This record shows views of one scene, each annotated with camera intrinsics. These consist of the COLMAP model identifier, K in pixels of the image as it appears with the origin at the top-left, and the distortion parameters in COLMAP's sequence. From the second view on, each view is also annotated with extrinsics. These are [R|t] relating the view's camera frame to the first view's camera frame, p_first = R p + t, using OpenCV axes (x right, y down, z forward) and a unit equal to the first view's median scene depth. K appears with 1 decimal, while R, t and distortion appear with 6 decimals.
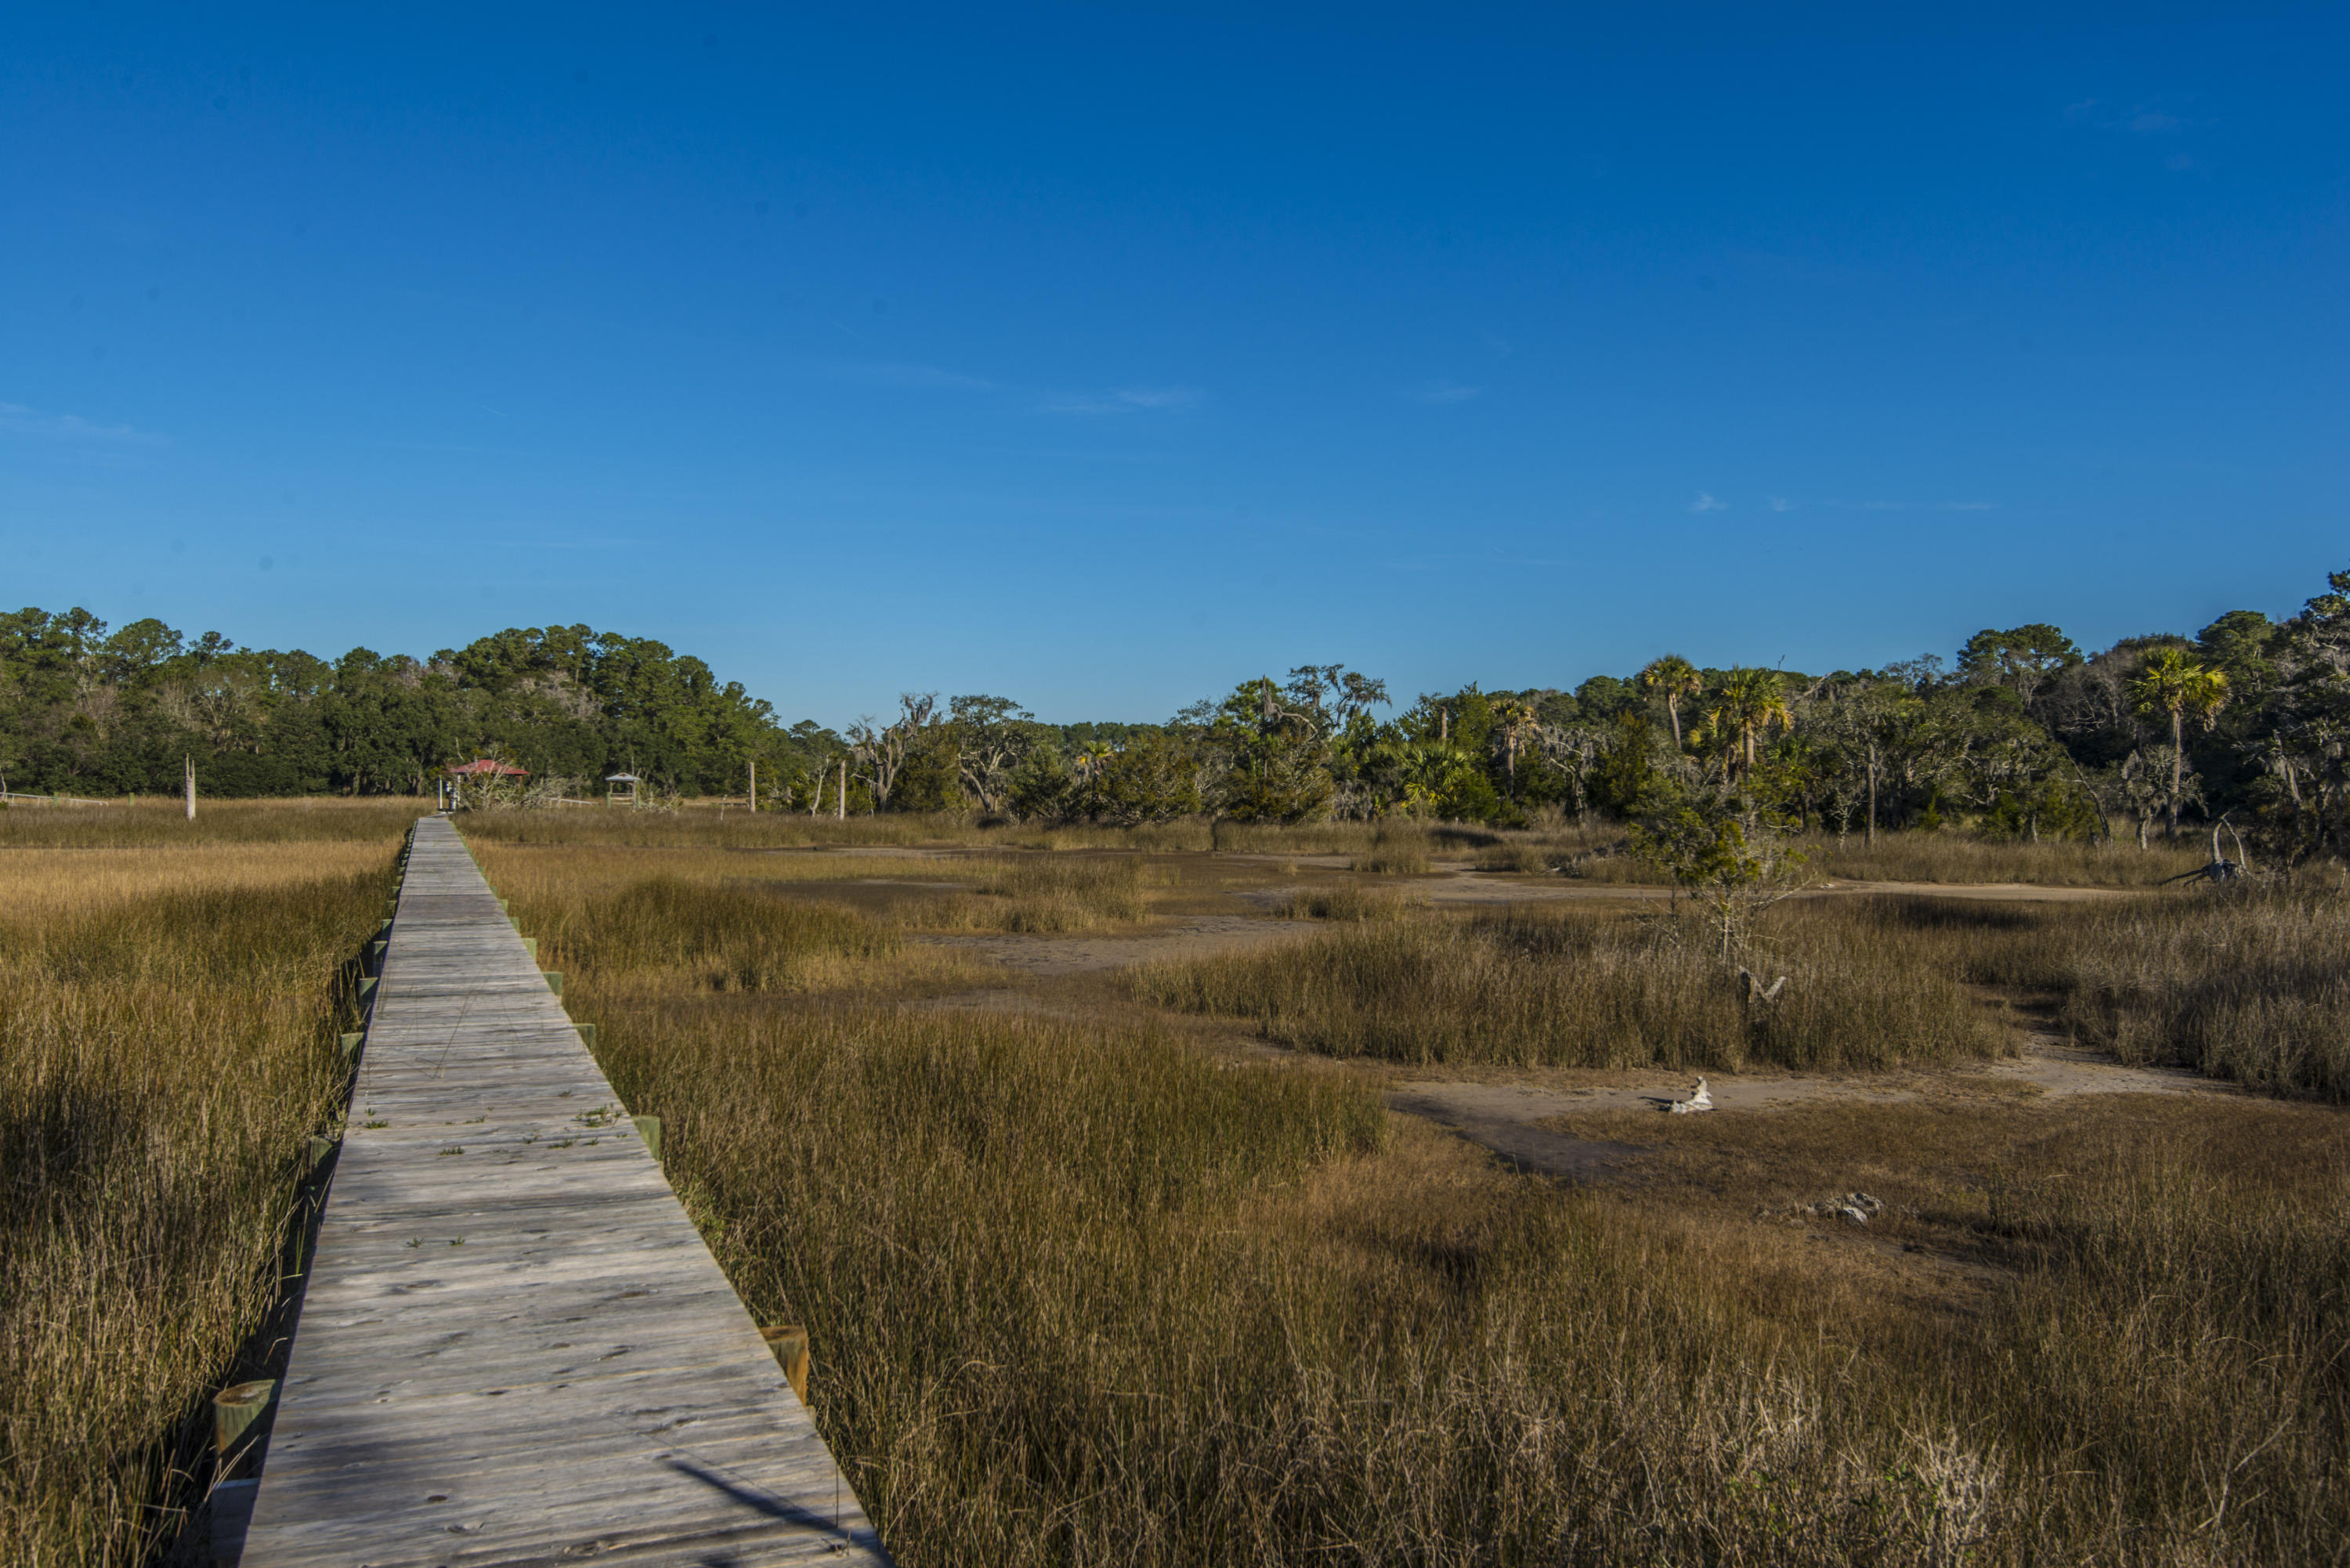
lens RADIAL K [[1808.0, 0, 1188.4], [0, 1808.0, 771.0], [0, 0, 1]] dist [0.013303, -0.007444]
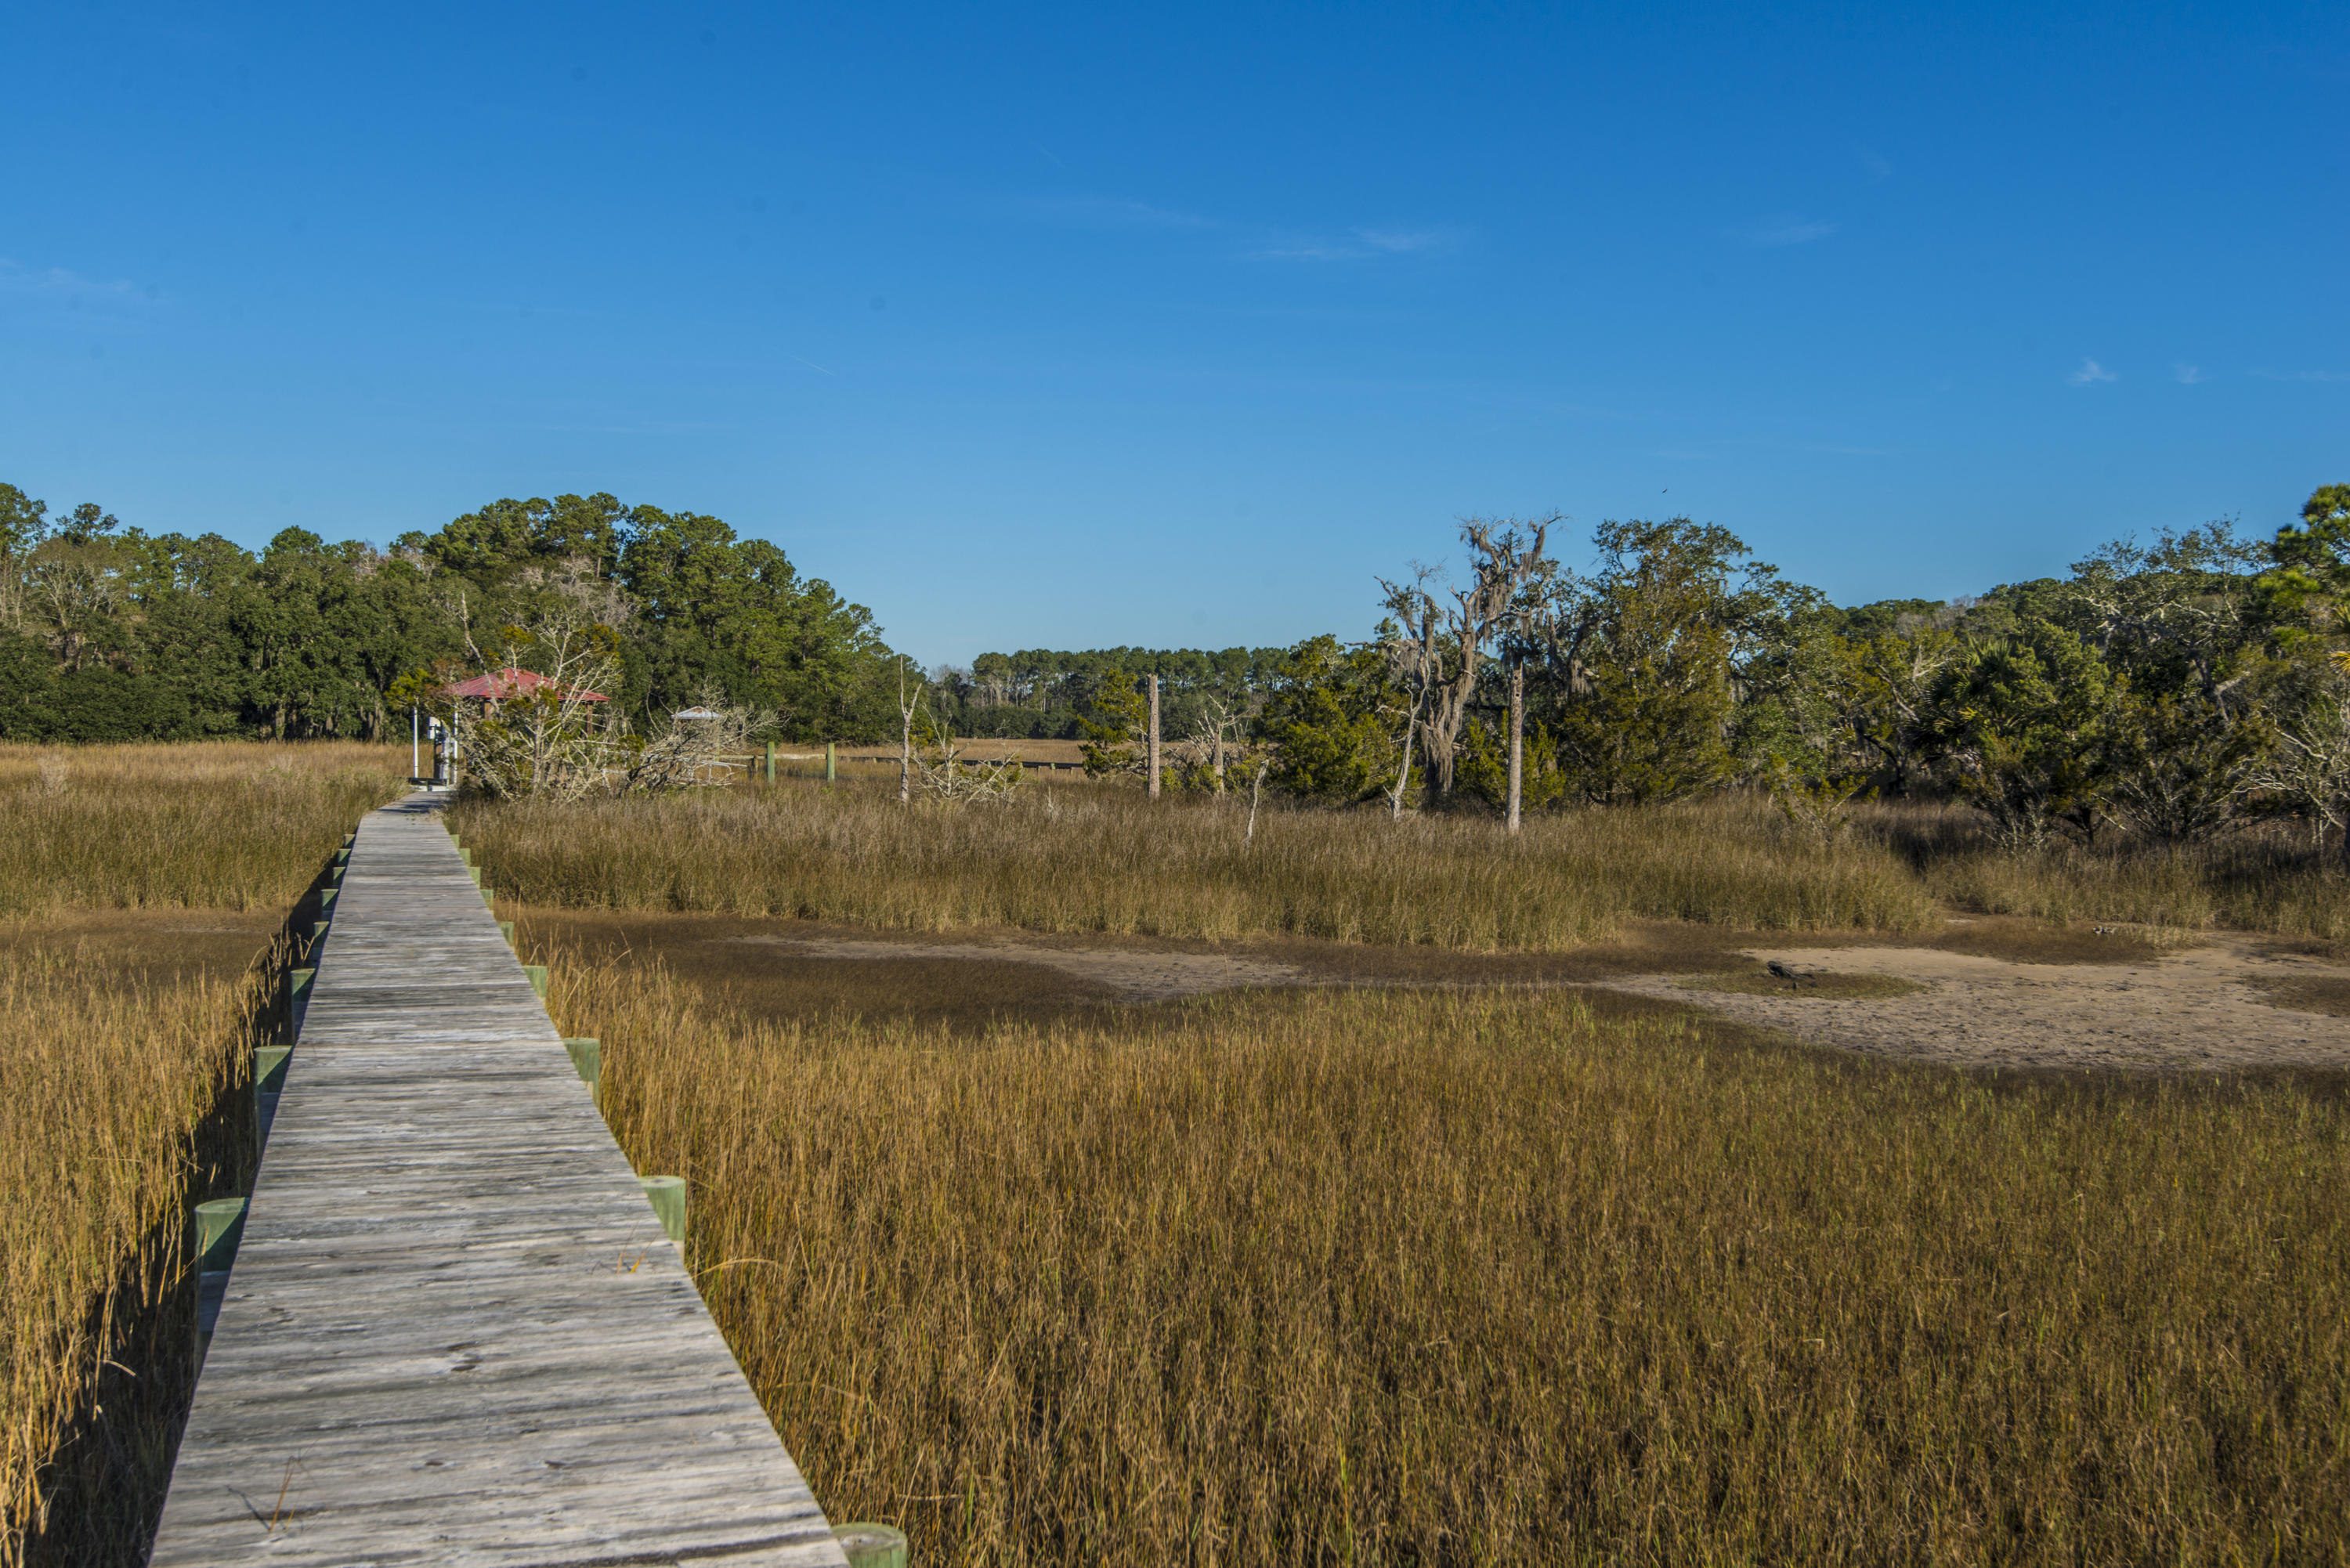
lens RADIAL K [[2269.1, 0, 1180.1], [0, 2269.1, 792.3], [0, 0, 1]] dist [0.015270, 0.000000]
pose [[0.997984, 0.008874, -0.062850, -0.078275], [-0.006658, 0.999352, 0.035375, 0.001341], [0.063123, -0.034885, 0.997396, 0.187242]]
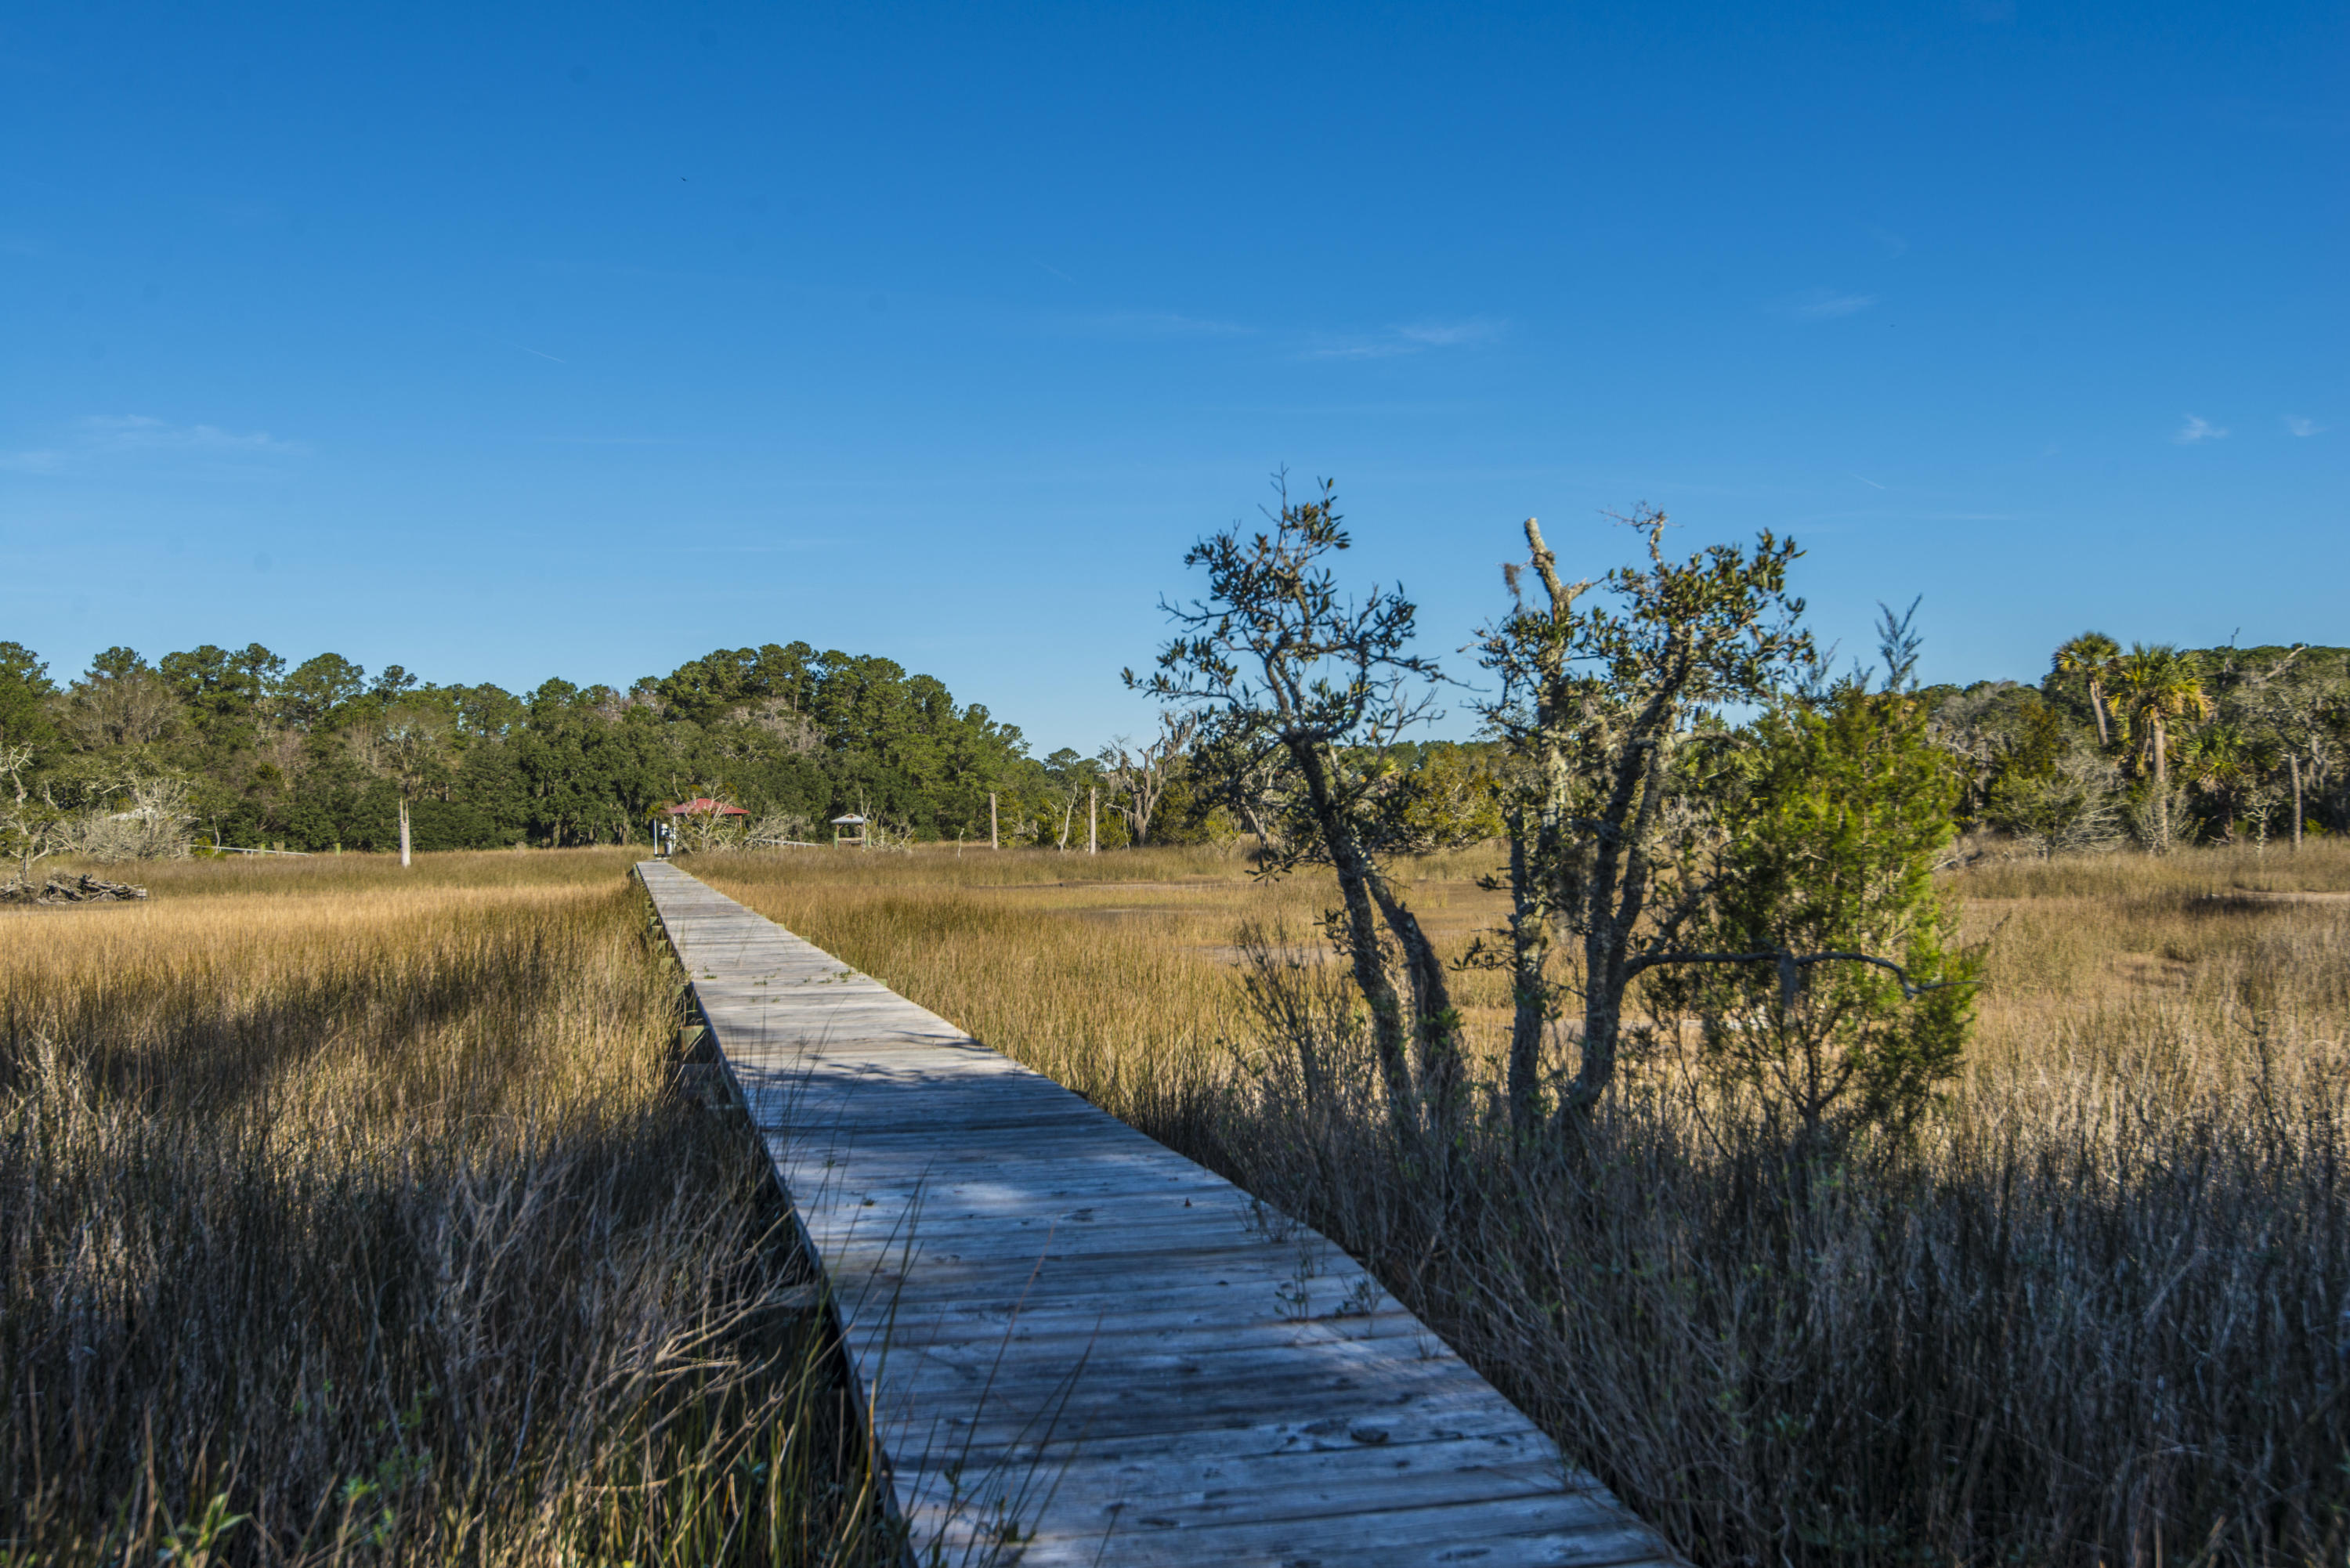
lens RADIAL K [[2269.1, 0, 1169.2], [0, 2269.1, 779.2], [0, 0, 1]] dist [0.015270, 0.000000]
pose [[0.986433, -0.026208, -0.162060, 0.008142], [0.024407, 0.999616, -0.013094, 0.001897], [0.162341, 0.008961, 0.986694, -0.026682]]
